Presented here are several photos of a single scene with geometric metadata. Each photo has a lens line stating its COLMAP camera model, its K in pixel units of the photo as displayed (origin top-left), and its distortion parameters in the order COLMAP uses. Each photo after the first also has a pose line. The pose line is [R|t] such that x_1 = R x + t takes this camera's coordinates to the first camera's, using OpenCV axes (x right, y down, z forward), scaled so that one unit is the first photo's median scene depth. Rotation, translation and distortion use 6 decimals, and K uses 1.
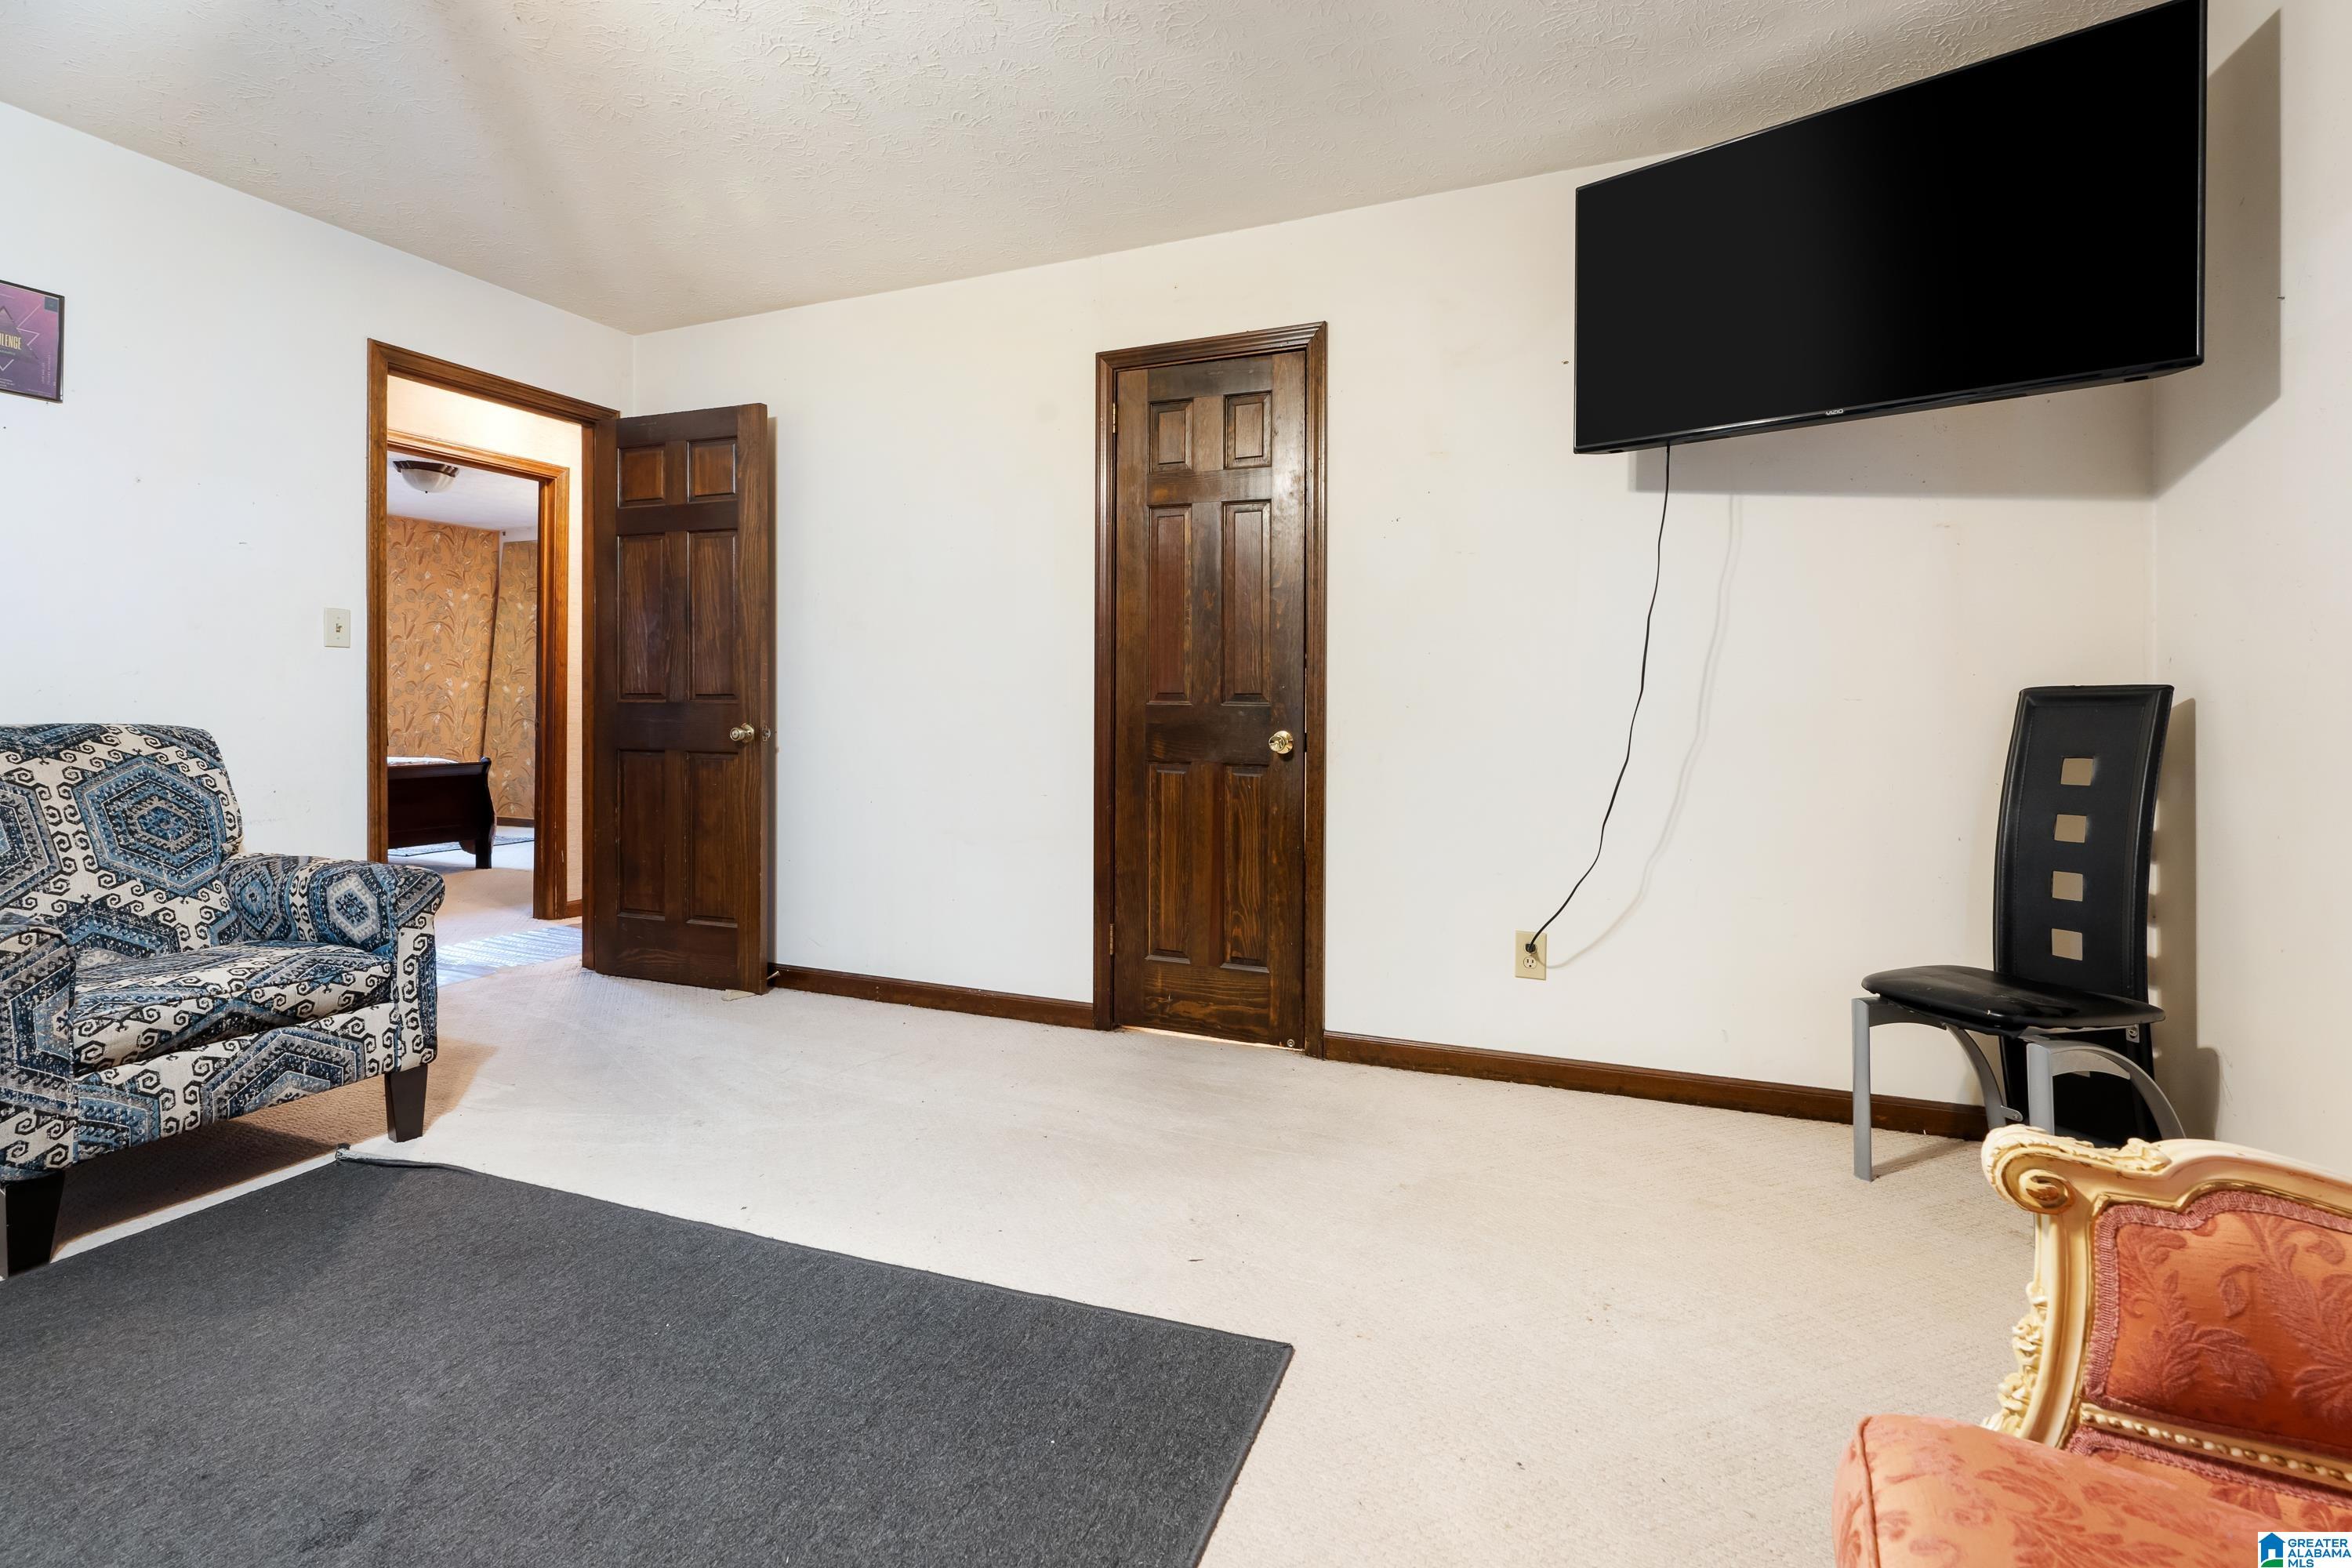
lens RADIAL K [[1086.2, 0, 1152.8], [0, 1086.2, 700.1], [0, 0, 1]] dist [-0.001907, 0.000588]
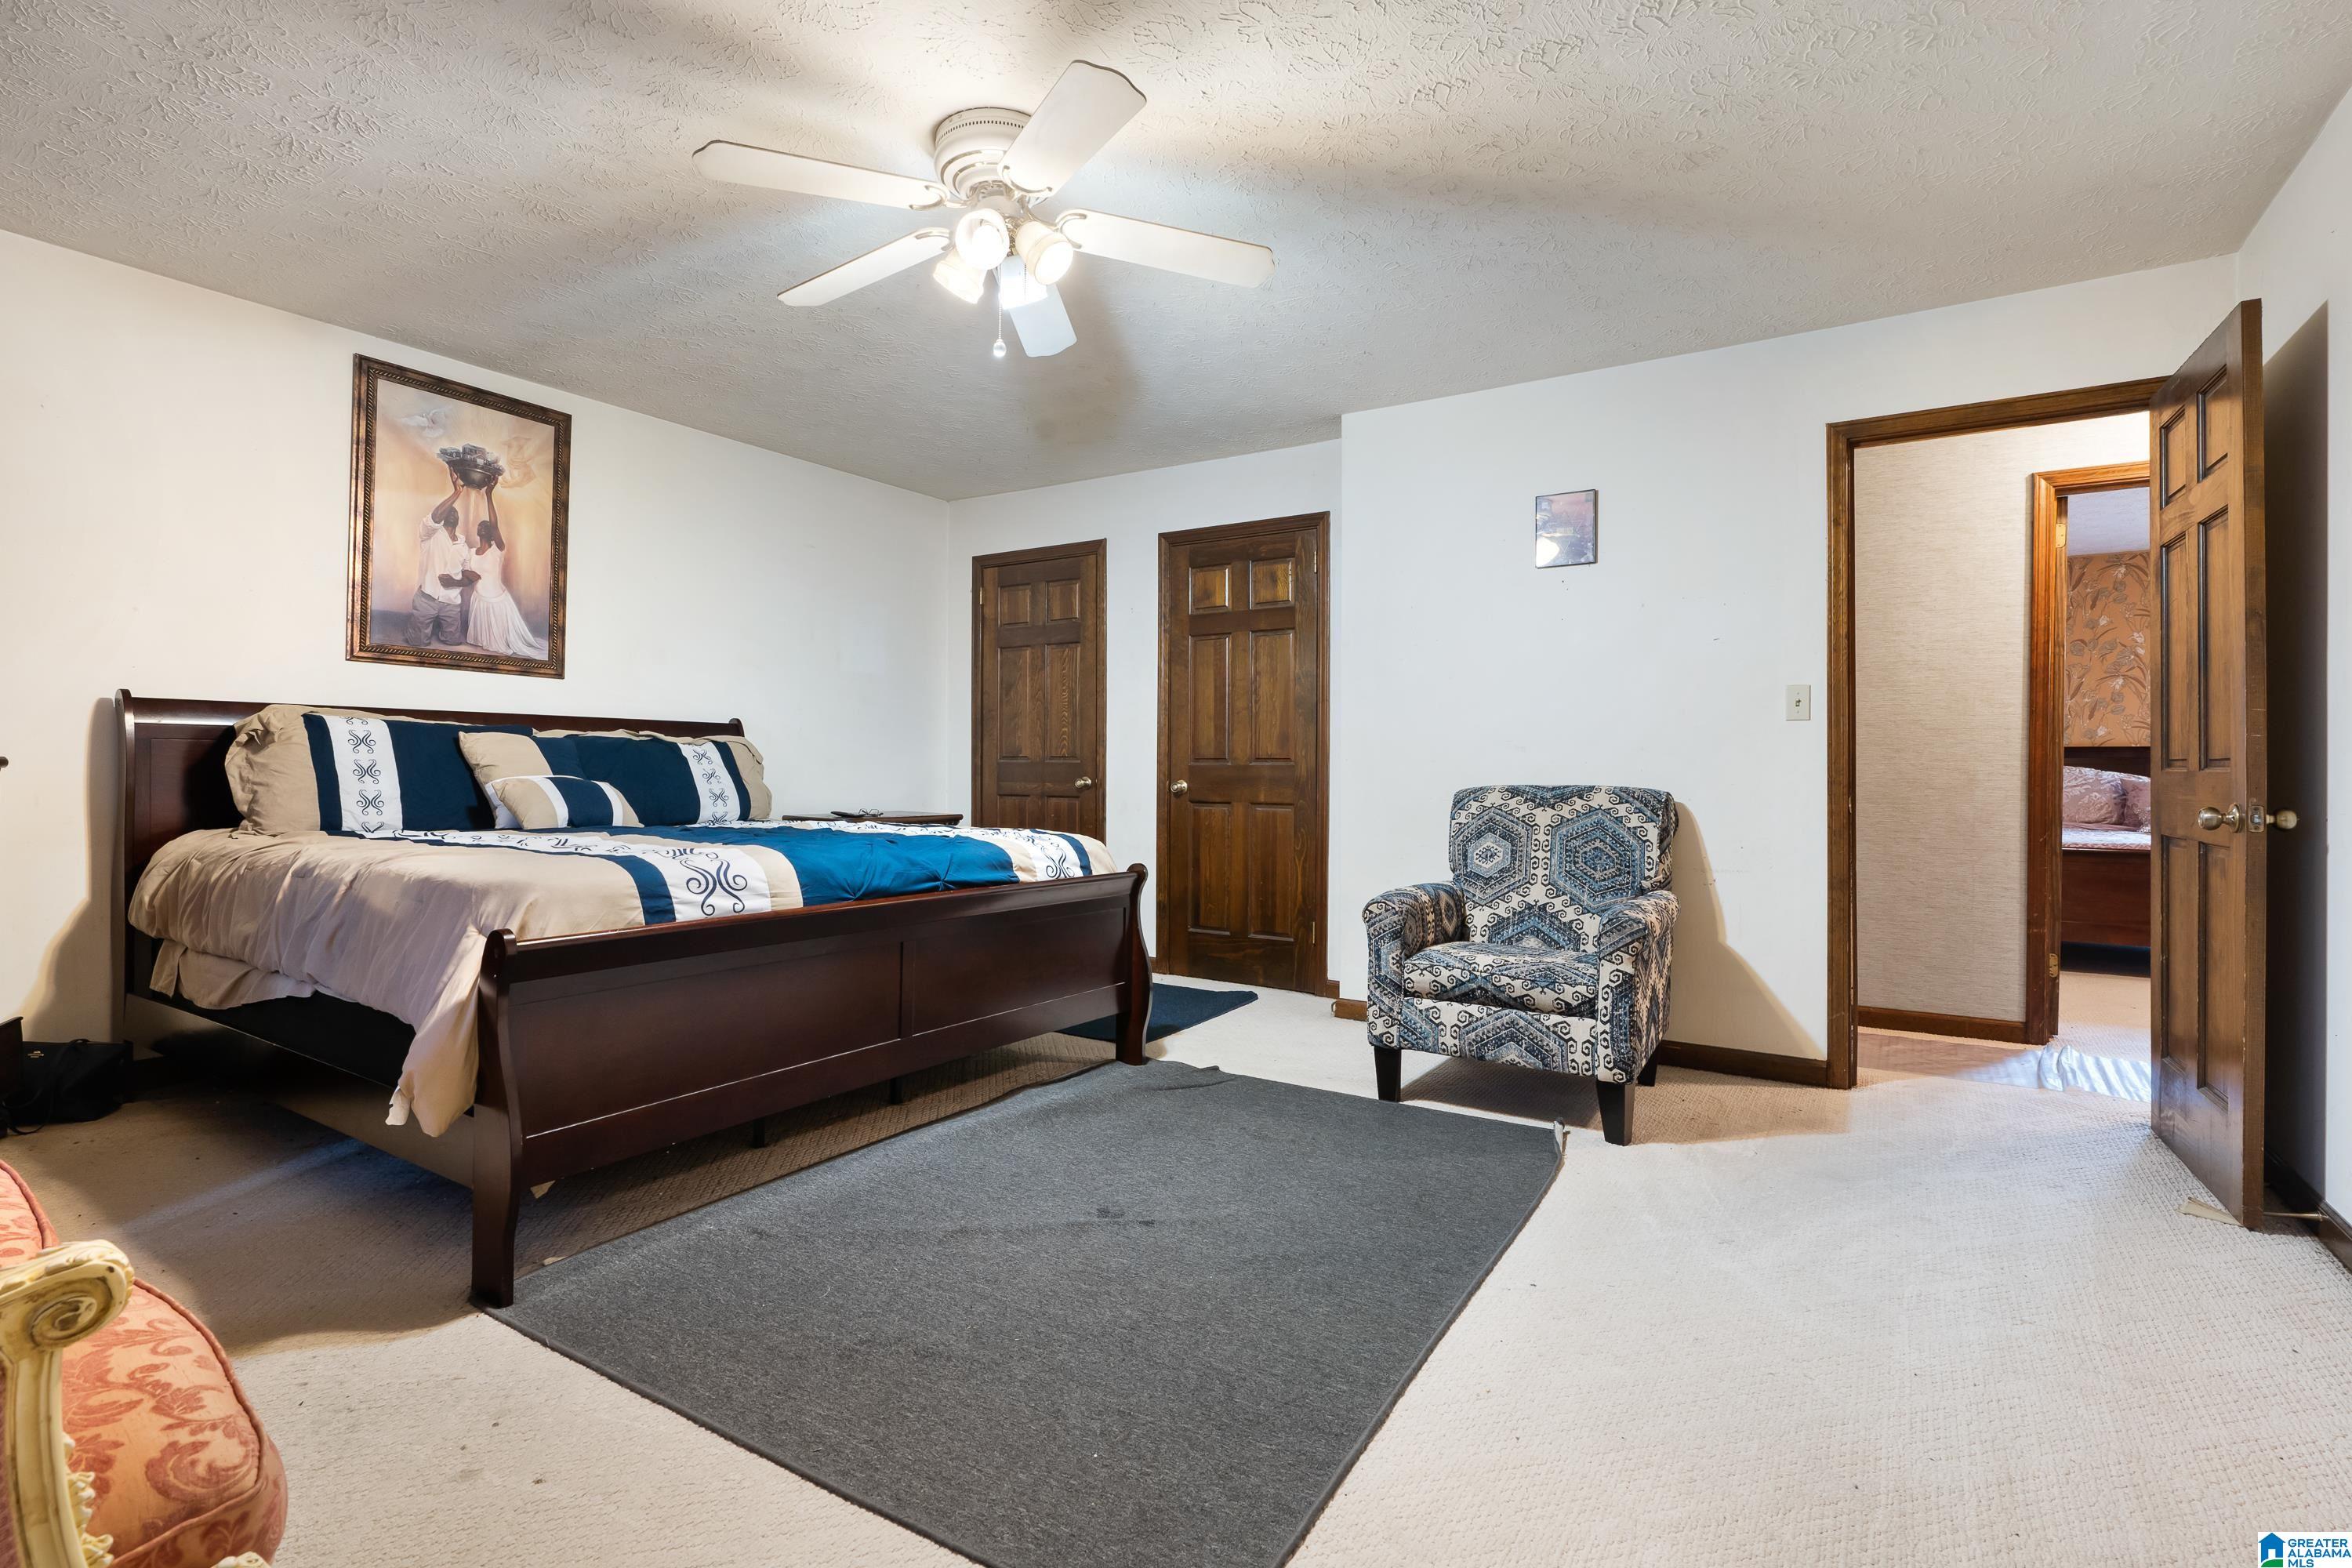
lens RADIAL K [[1086.2, 0, 1163.4], [0, 1086.2, 764.4], [0, 0, 1]] dist [-0.001907, 0.000588]
pose [[-0.158247, -0.011301, -0.987335, 0.538197], [-0.001478, 0.999936, -0.011208, 0.011086], [0.987398, -0.000314, -0.158254, 0.696181]]
